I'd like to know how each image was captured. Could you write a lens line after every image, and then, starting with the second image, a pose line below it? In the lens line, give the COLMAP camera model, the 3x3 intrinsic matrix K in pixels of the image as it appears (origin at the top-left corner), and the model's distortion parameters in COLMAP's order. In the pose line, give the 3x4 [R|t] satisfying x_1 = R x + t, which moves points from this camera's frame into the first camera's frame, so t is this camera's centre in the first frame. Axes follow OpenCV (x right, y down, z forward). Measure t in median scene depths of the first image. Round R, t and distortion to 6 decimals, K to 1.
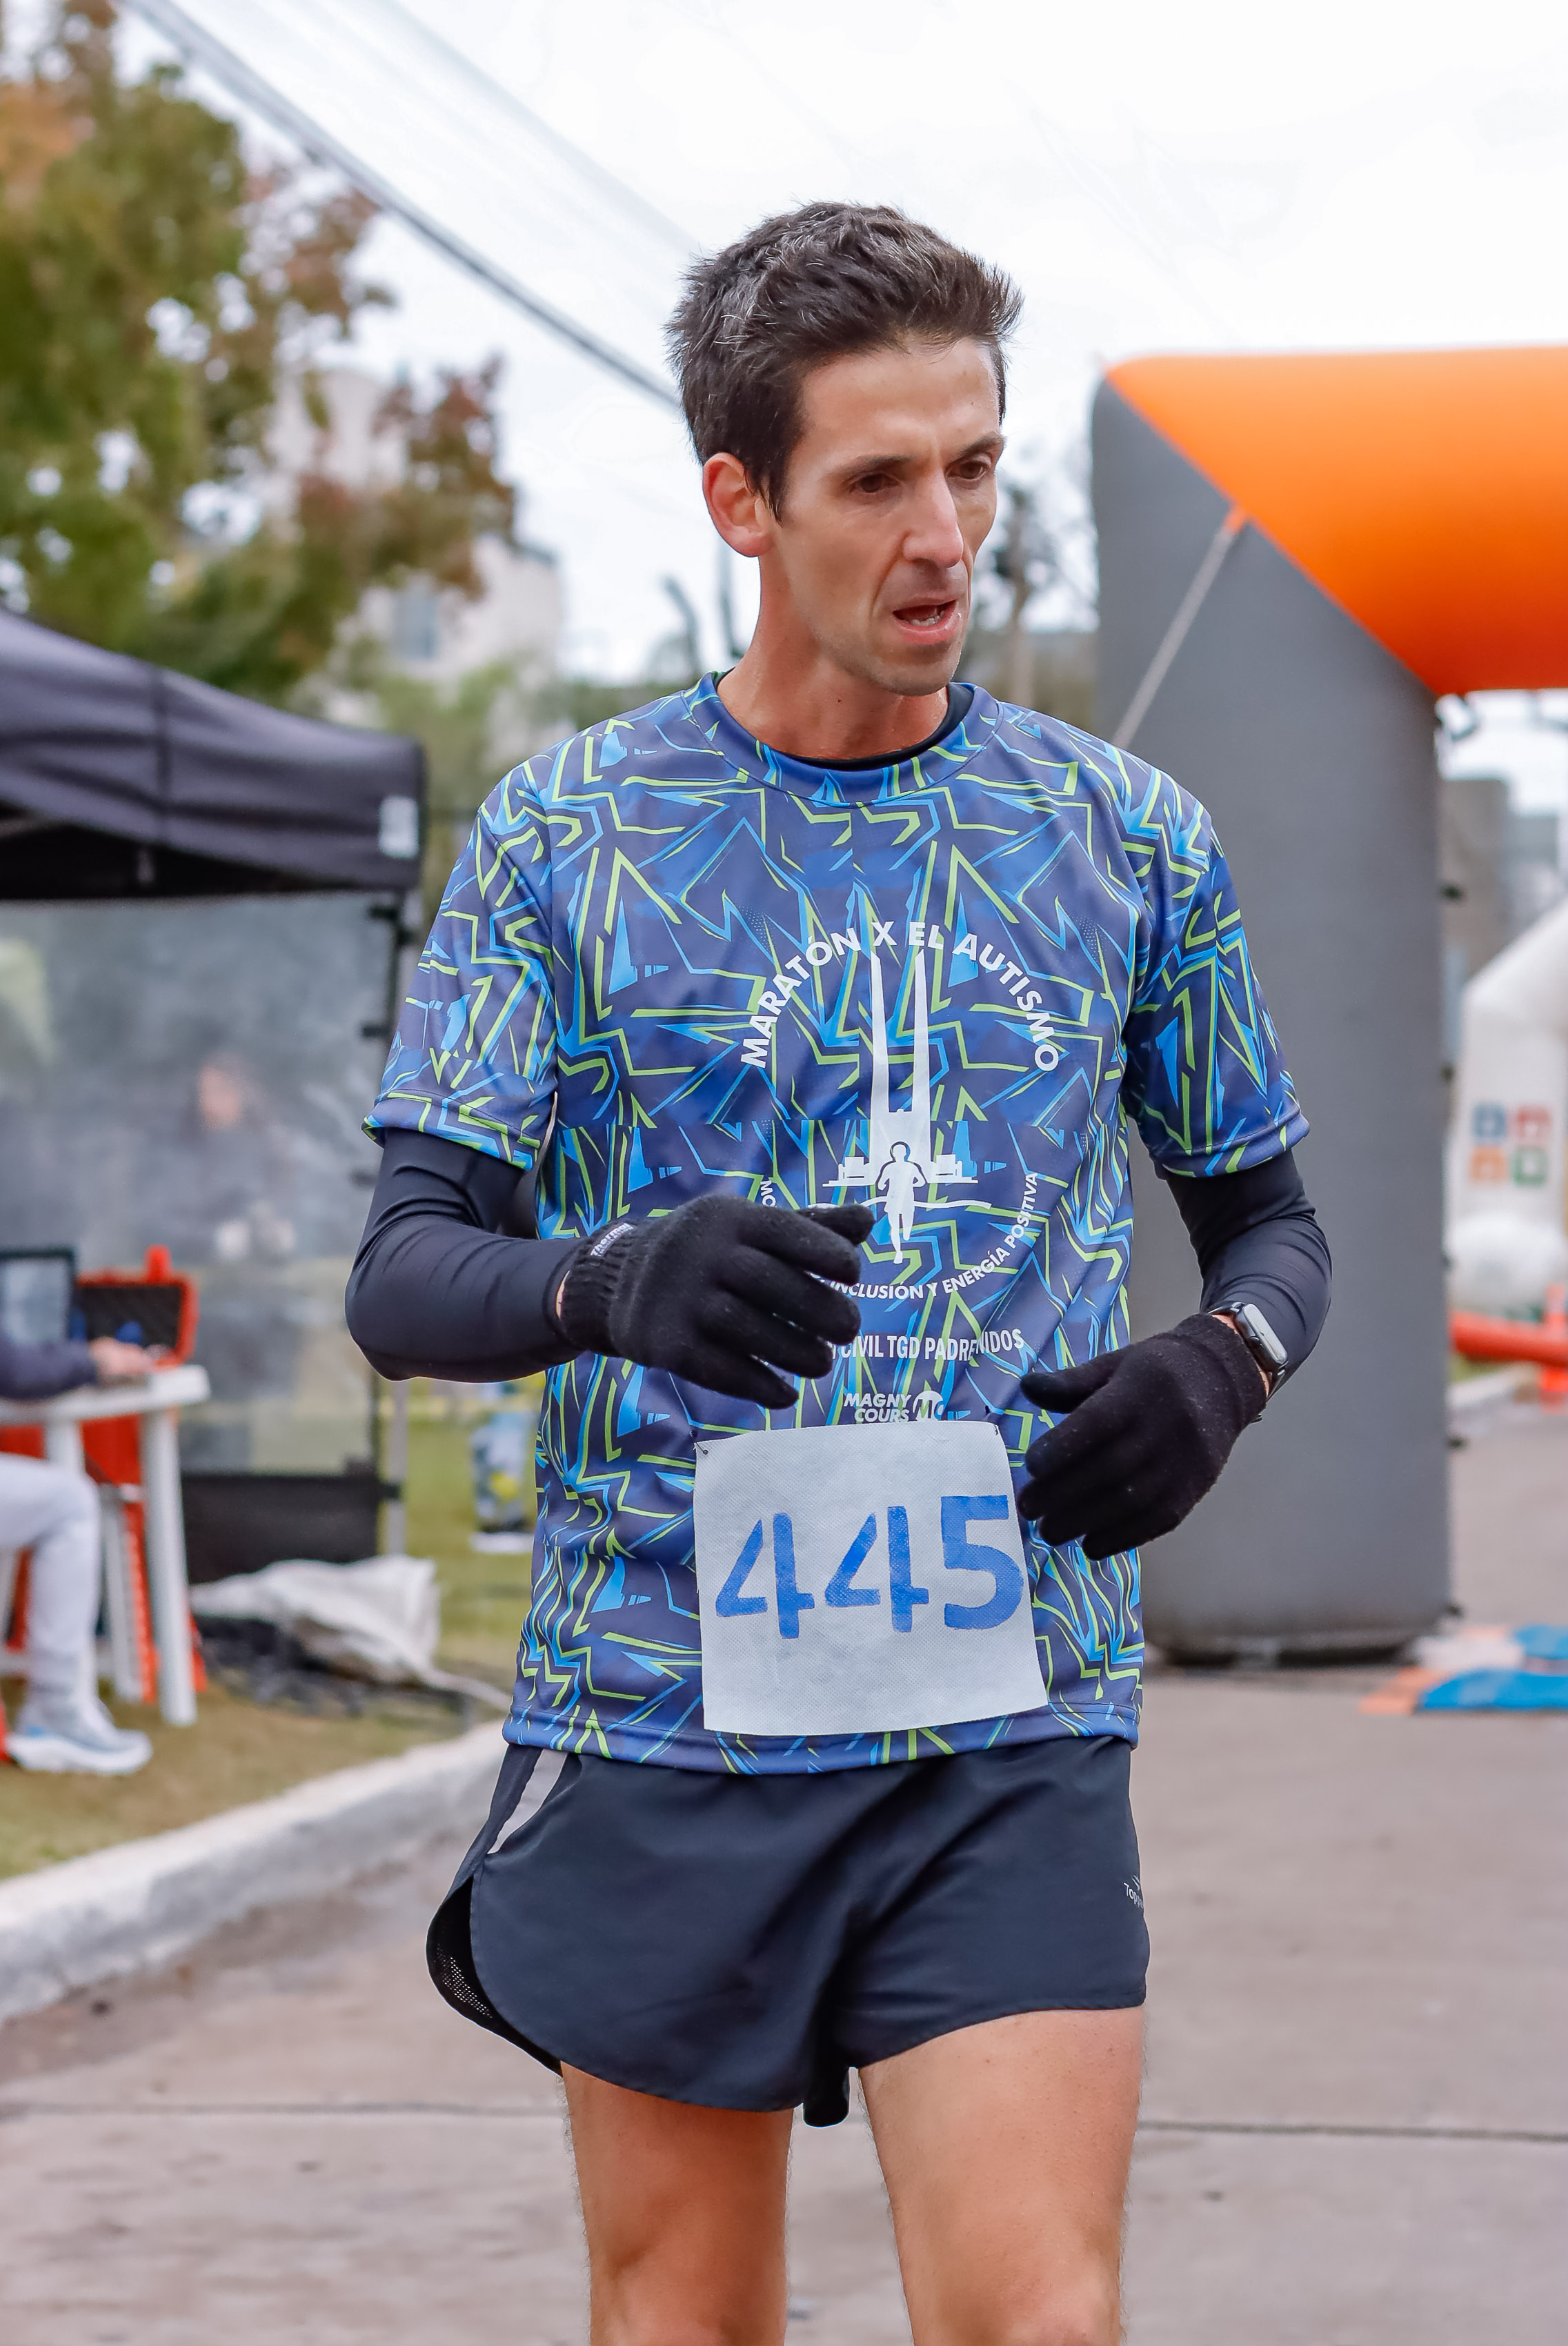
lens RADIAL K [[5565.4, 0, 766.5], [0, 5565.4, 1190.9], [0, 0, 1]] dist [0.002909, 0.000000]
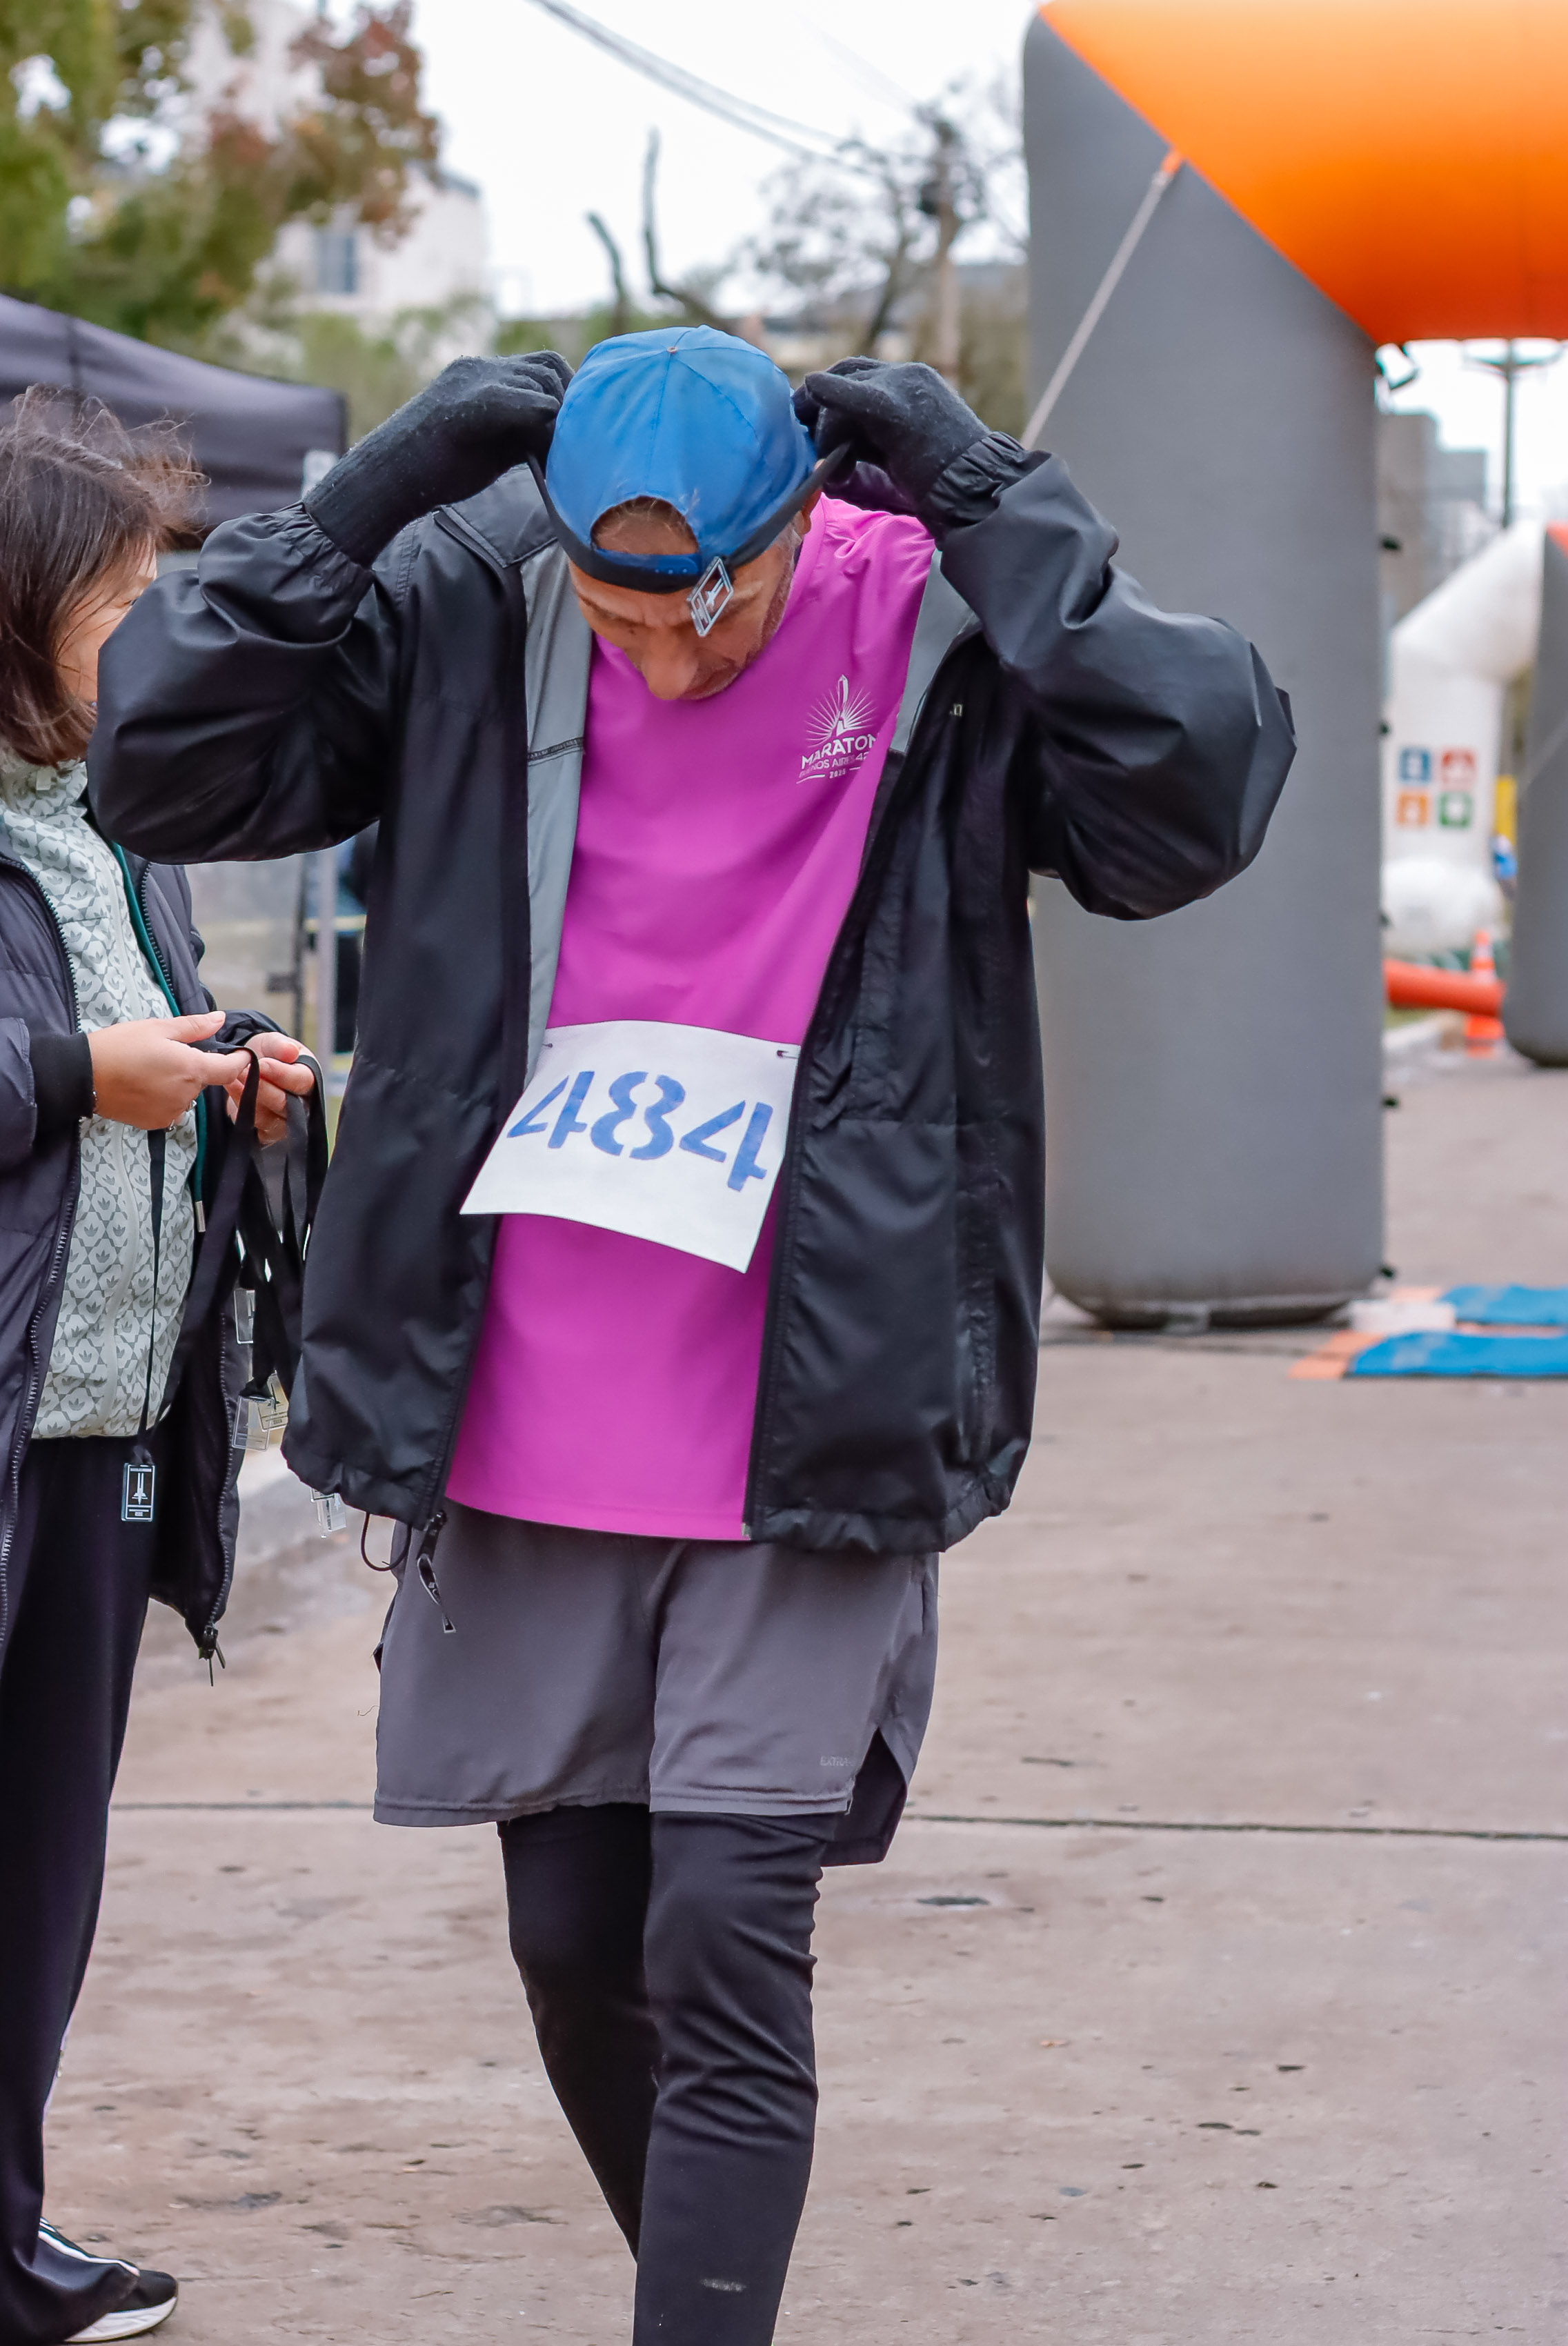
lens RADIAL K [[5565.4, 0, 793.7], [0, 5565.4, 1170.0], [0, 0, 1]] dist [0.002909, 0.000000]
pose [[0.999823, -0.000707, 0.018797, -0.000784], [-0.000449, 0.998114, 0.061393, -0.003856], [-0.018805, -0.061390, 0.997937, 0.013458]]
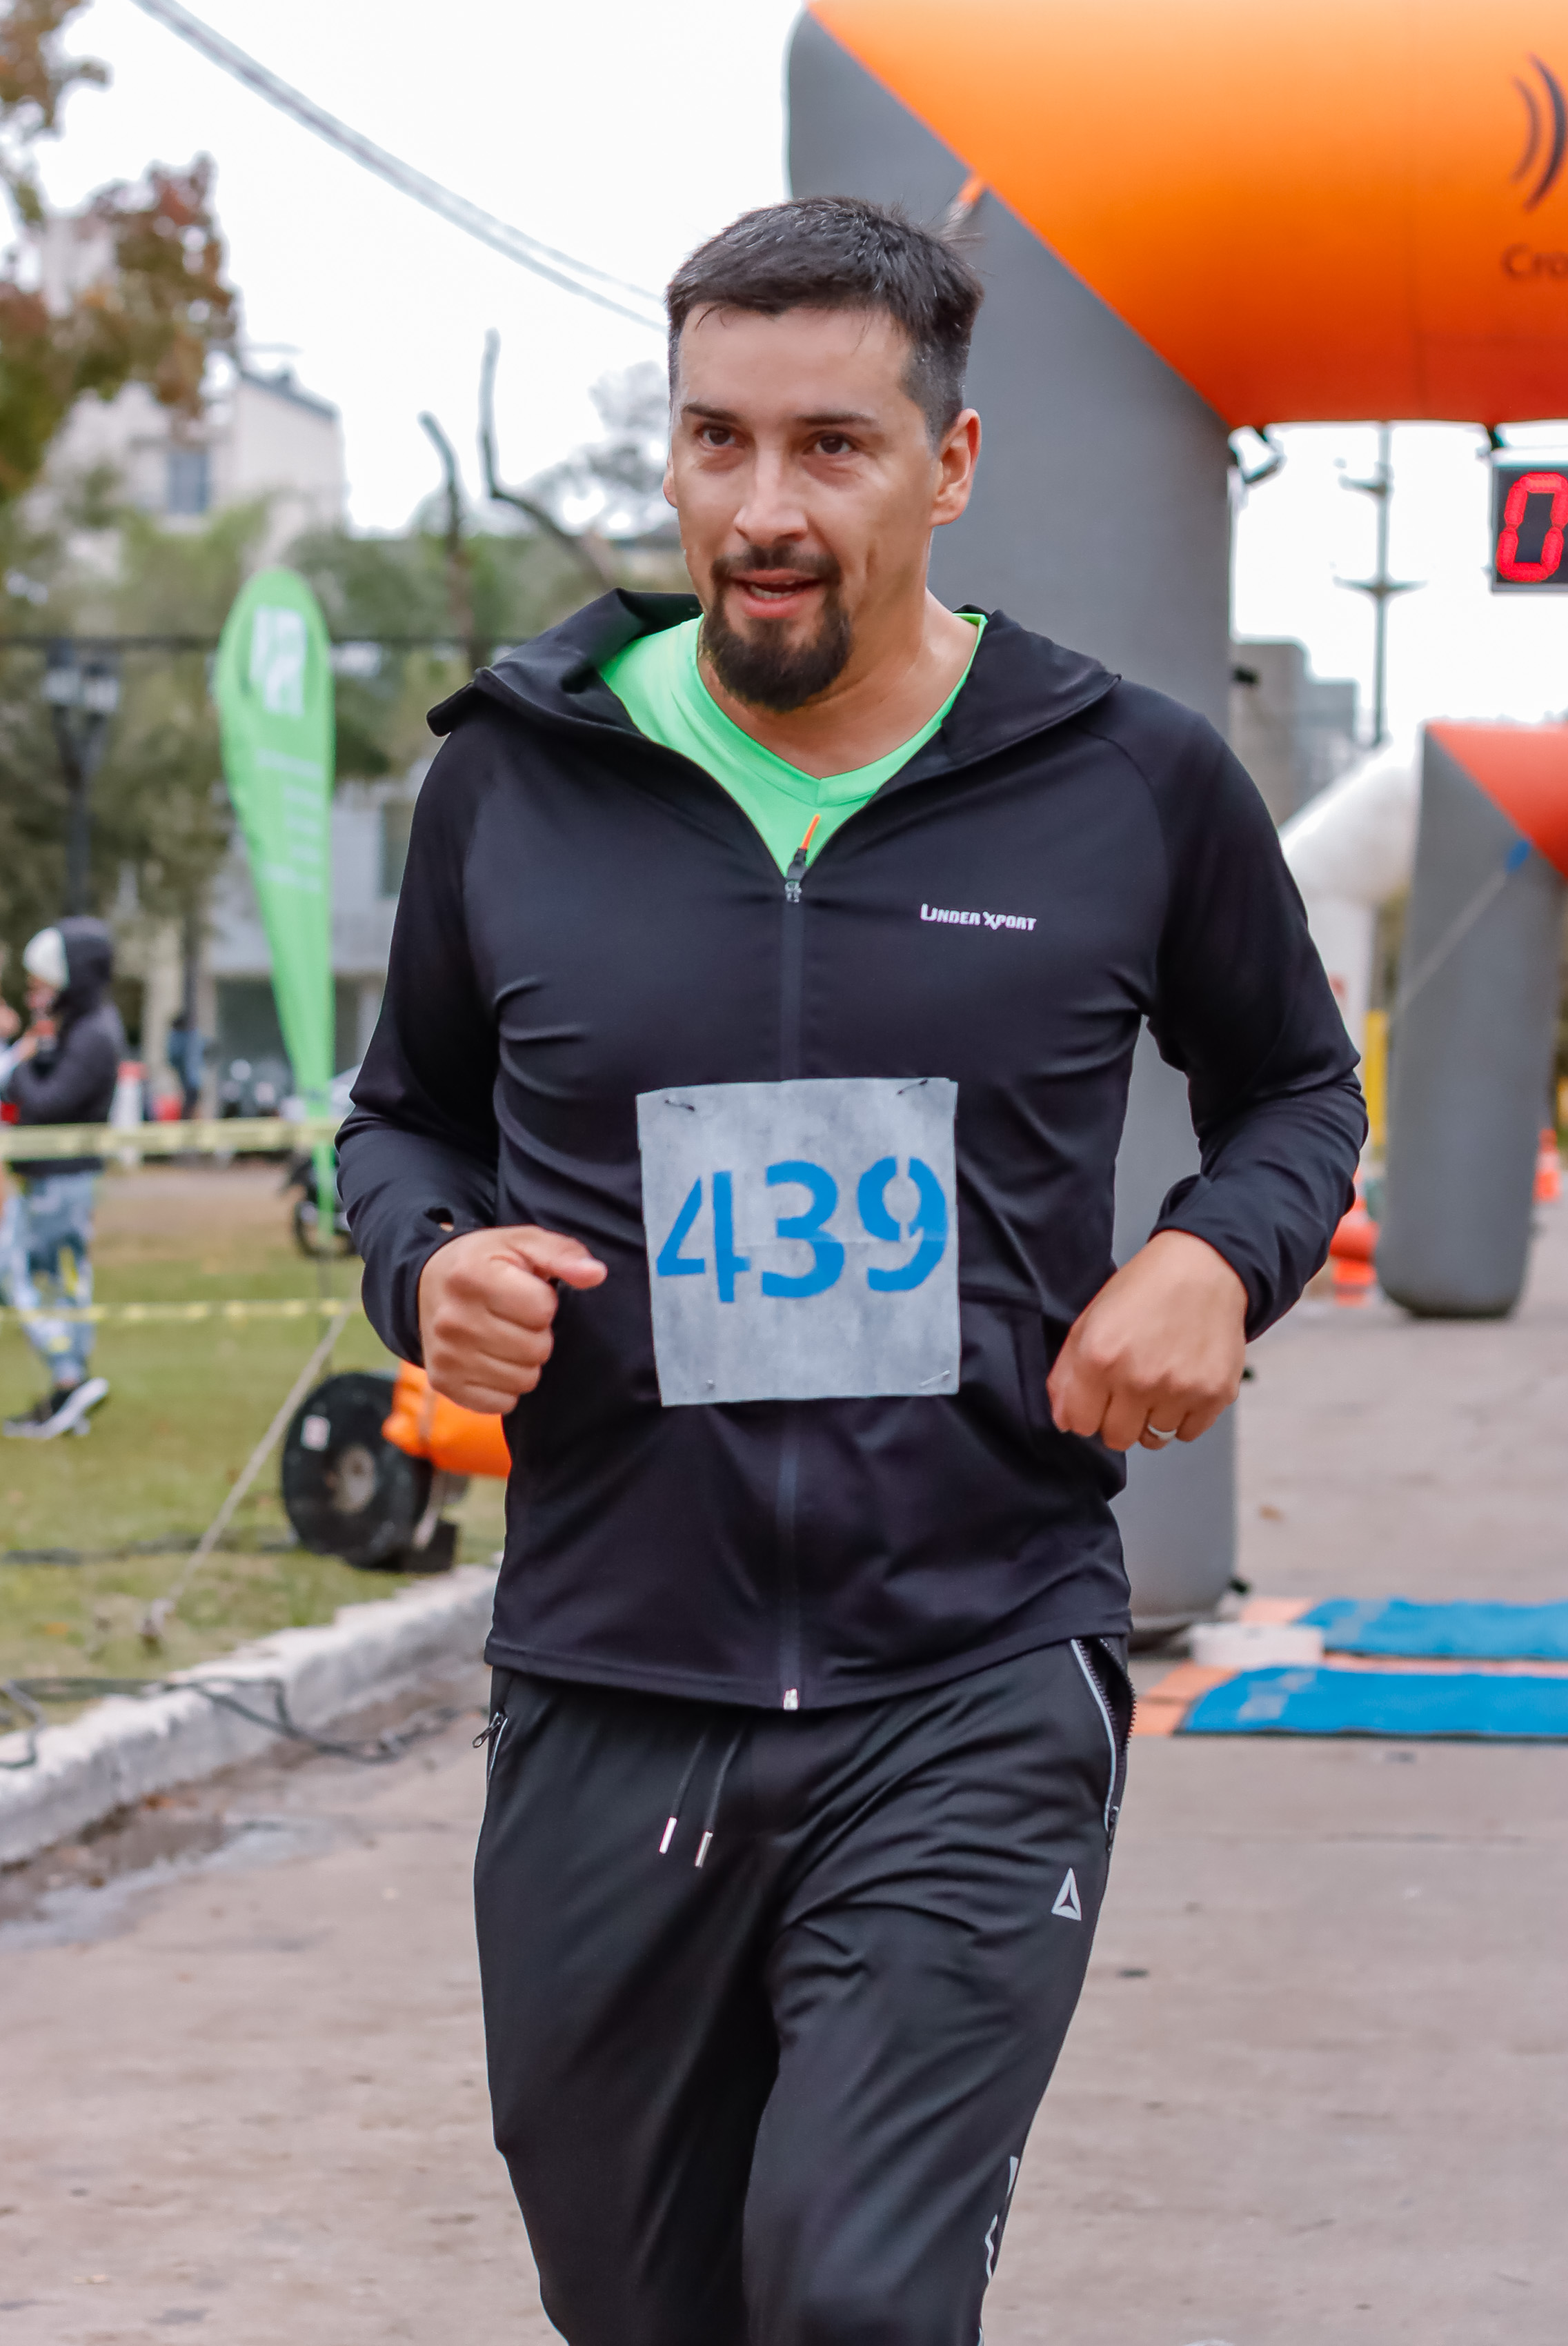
lens RADIAL K [[5565.4, 0, 736.7], [0, 5565.4, 1175.7], [0, 0, 1]] dist [0.002909, 0.000000]
pose [[0.999458, 0.007661, 0.032030, 0.027465], [-0.008299, 0.999769, 0.019832, 0.001971], [-0.031871, -0.020087, 0.999290, 0.220528]]
